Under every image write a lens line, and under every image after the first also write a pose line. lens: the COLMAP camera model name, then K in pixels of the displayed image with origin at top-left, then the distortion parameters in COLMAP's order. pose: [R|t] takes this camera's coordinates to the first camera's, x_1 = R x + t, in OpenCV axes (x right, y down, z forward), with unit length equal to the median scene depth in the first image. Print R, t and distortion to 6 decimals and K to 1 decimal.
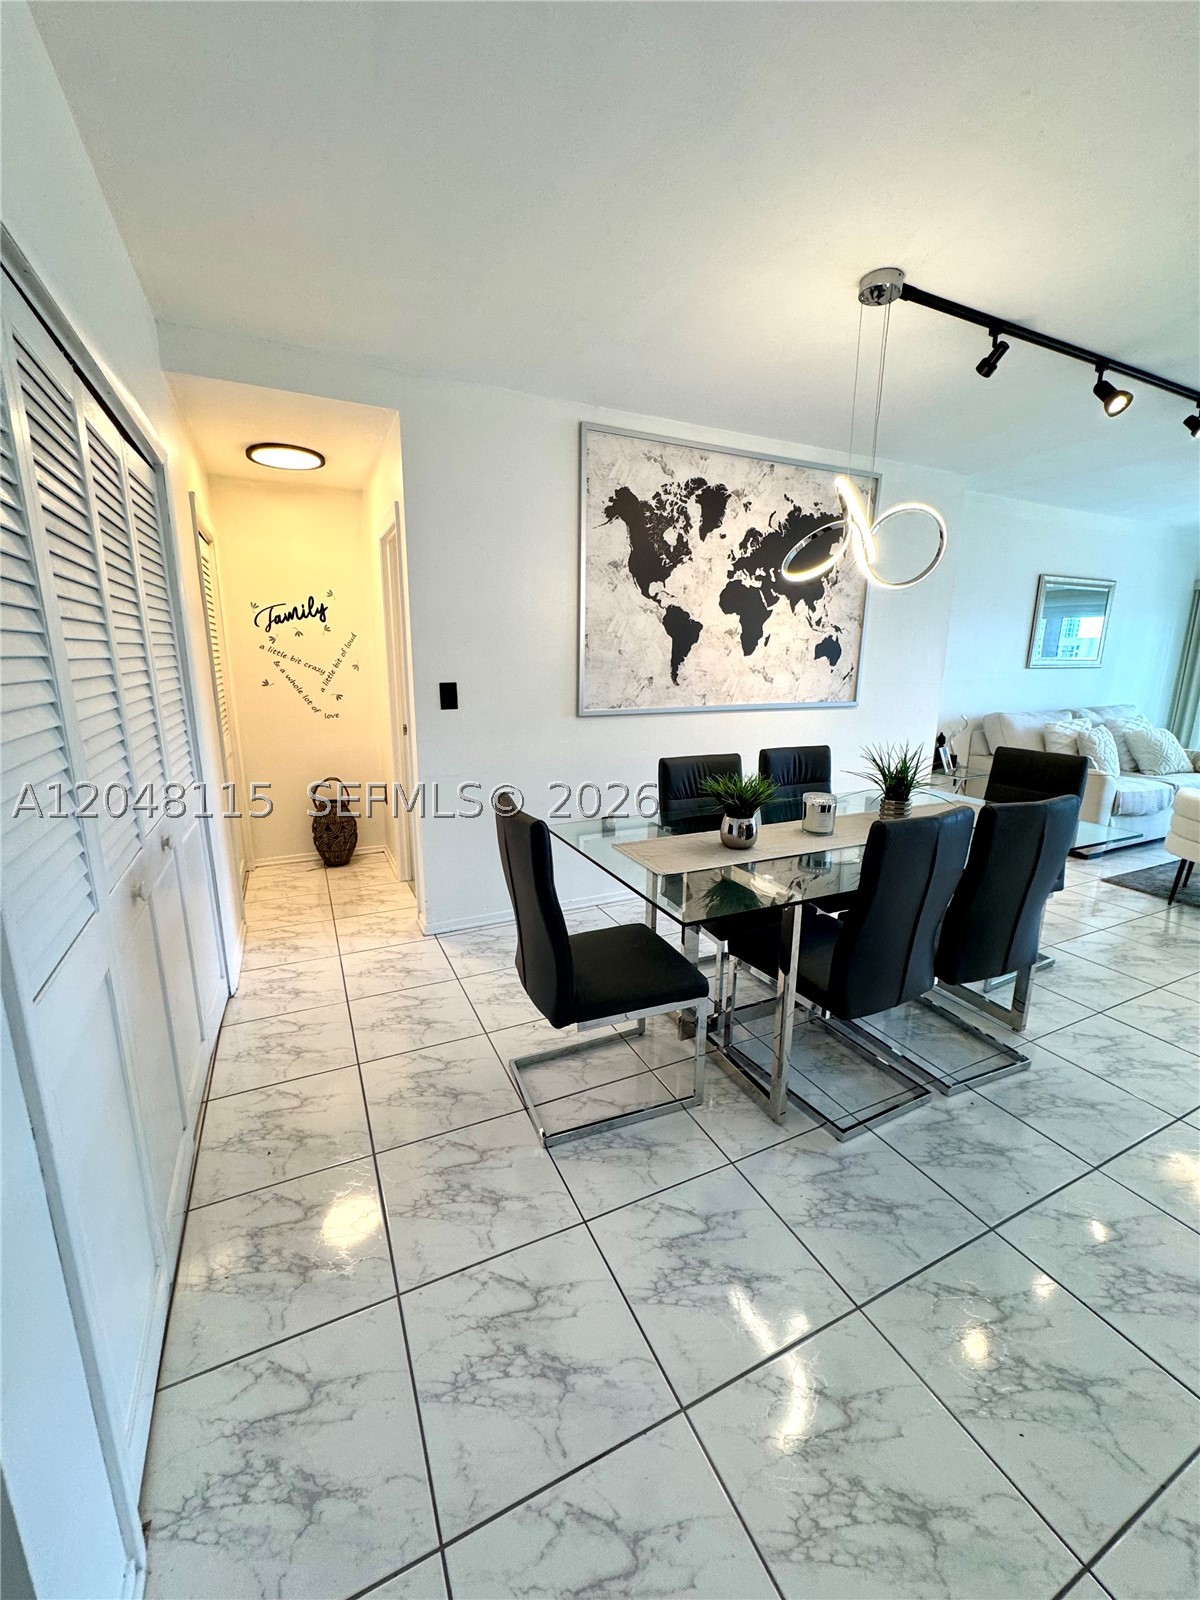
lens RADIAL K [[639.5, 0, 601.0], [0, 639.5, 797.7], [0, 0, 1]] dist [-0.000727, 0.000330]
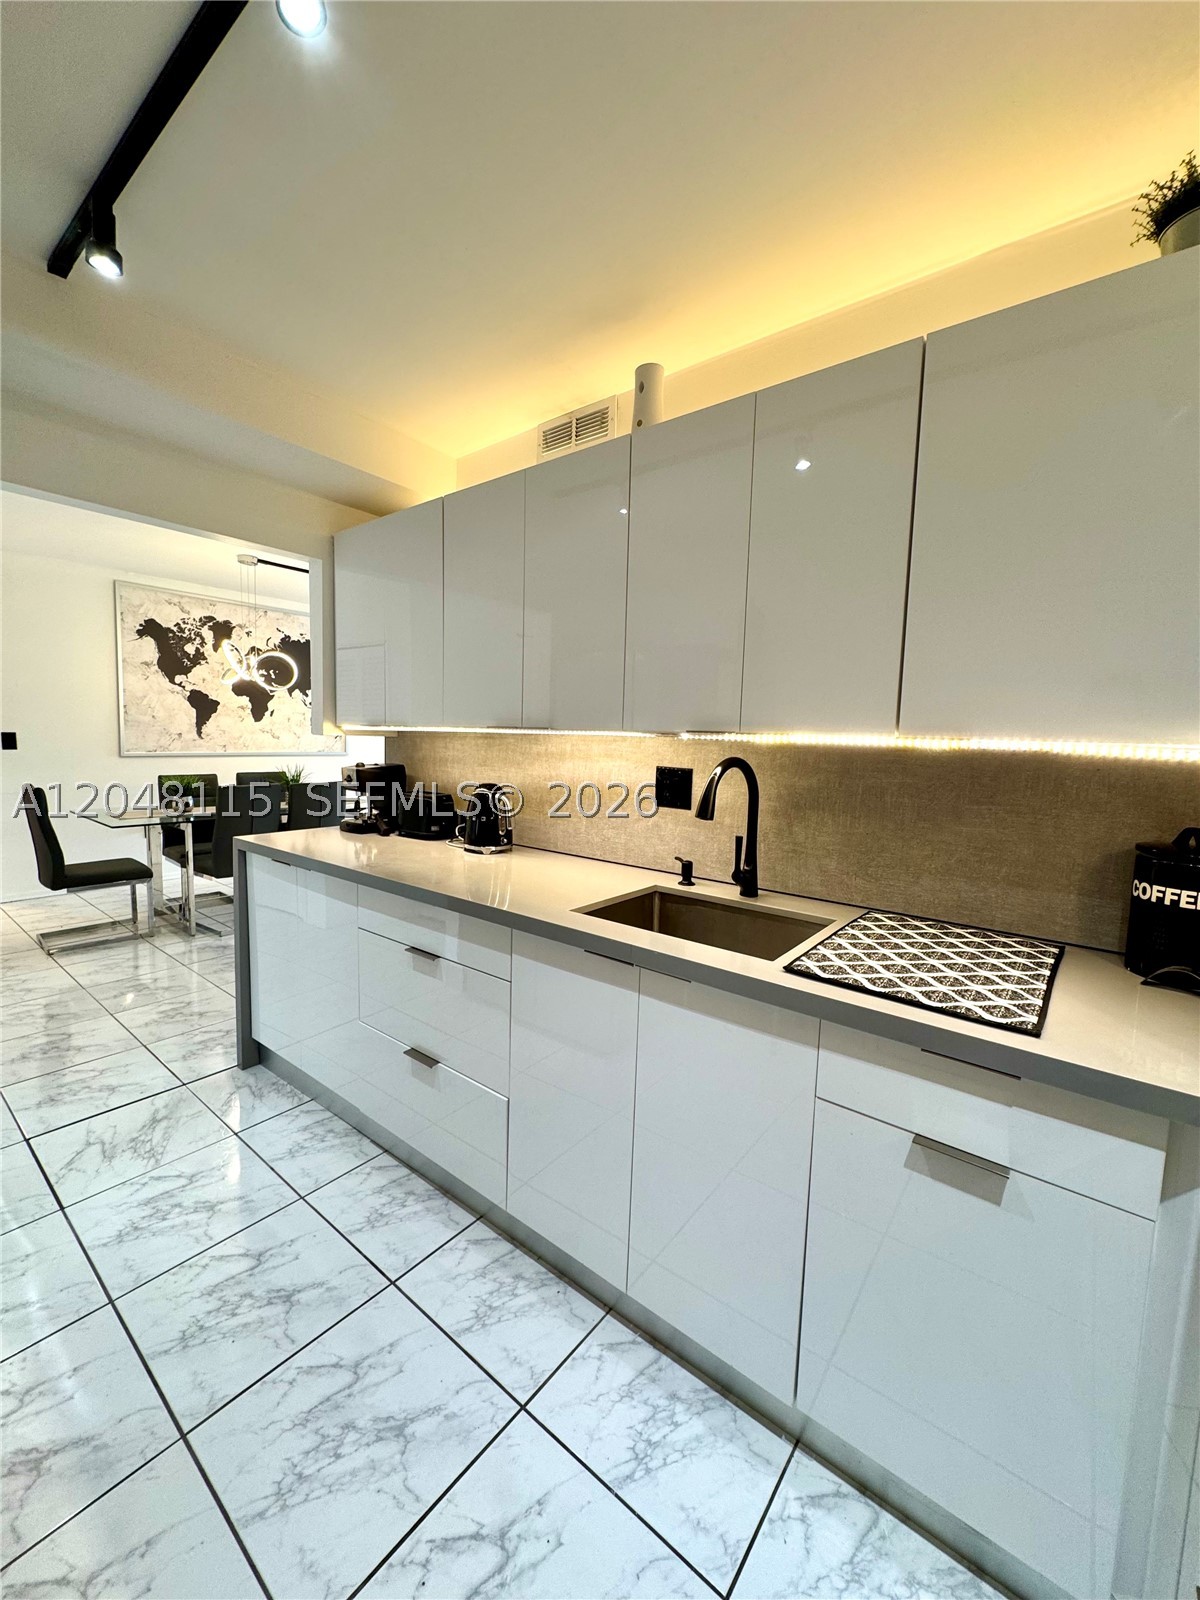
lens RADIAL K [[639.5, 0, 598.4], [0, 639.5, 800.3], [0, 0, 1]] dist [-0.000727, 0.000330]
pose [[0.901251, -0.022317, 0.432723, 0.334651], [0.067505, 0.993710, -0.089346, 0.195257], [-0.428007, 0.109734, 0.897089, -0.877153]]
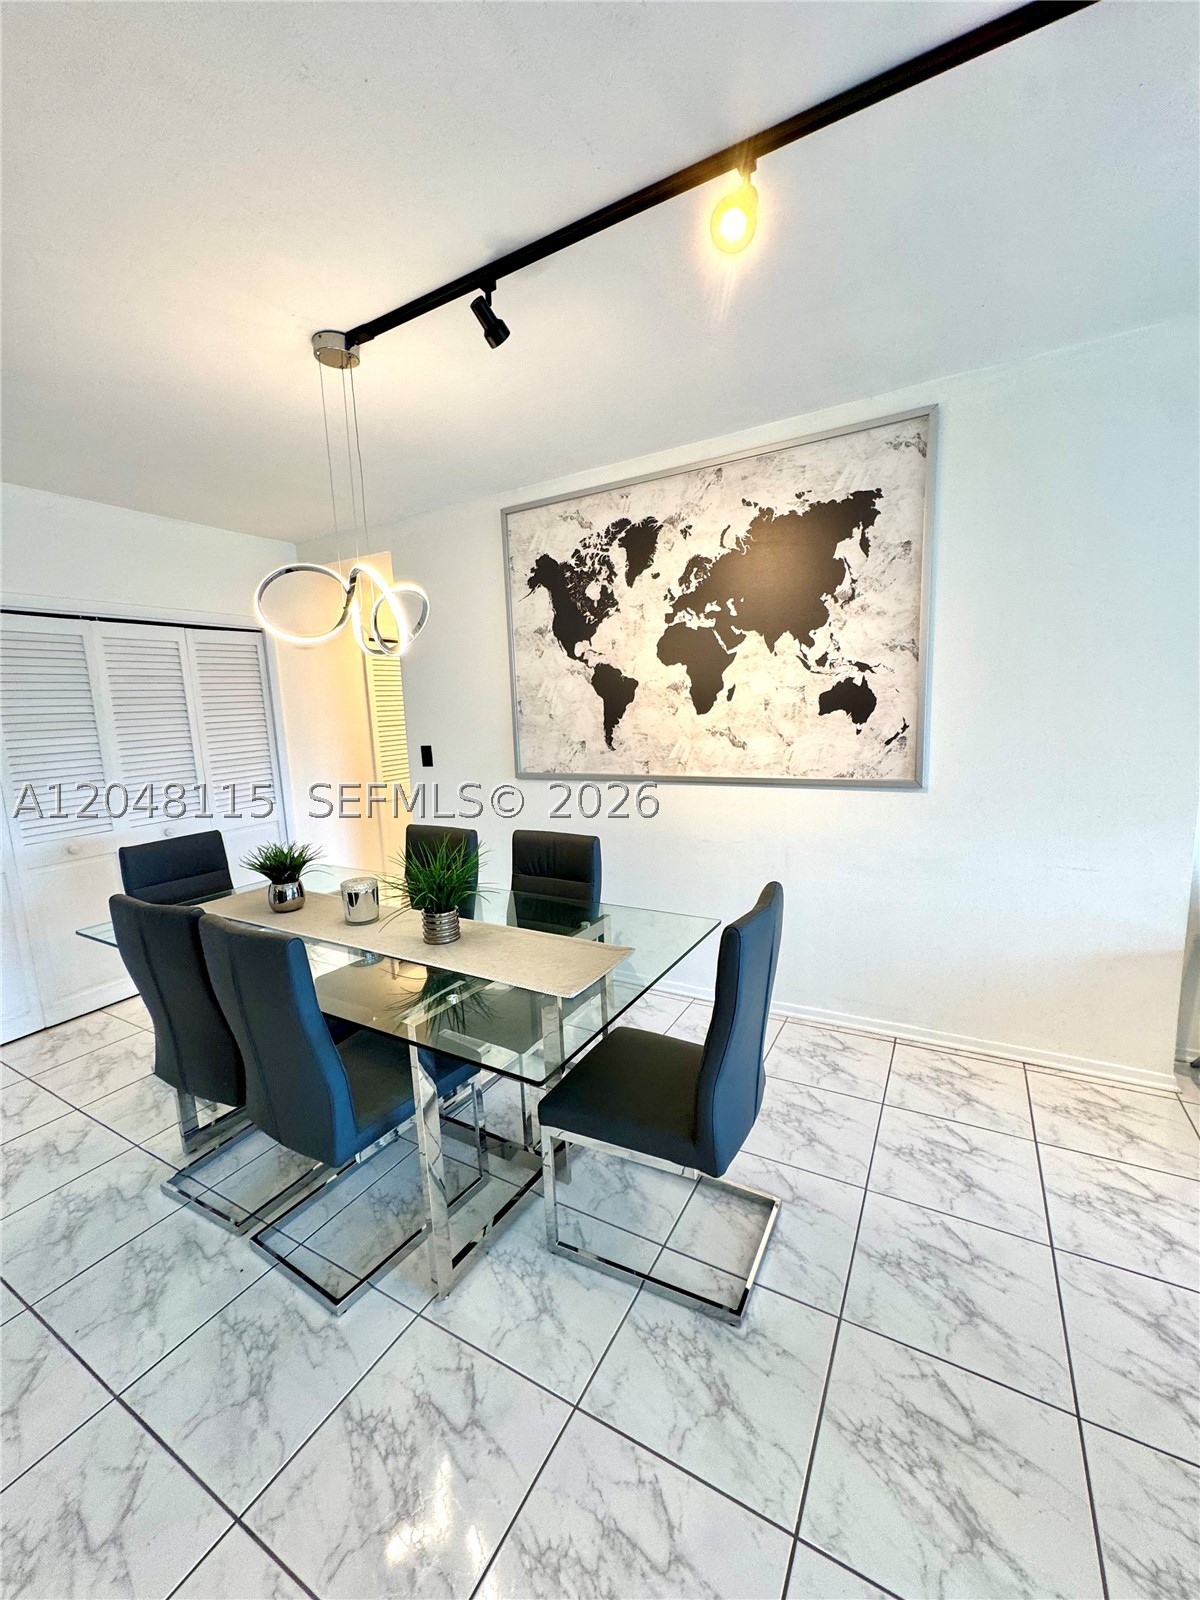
lens RADIAL K [[639.5, 0, 600.6], [0, 639.5, 796.4], [0, 0, 1]] dist [-0.000727, 0.000330]
pose [[0.565497, 0.086538, -0.820198, 0.897730], [-0.133066, 0.991024, 0.012817, -0.128031], [0.813945, 0.101892, 0.571937, 0.510608]]
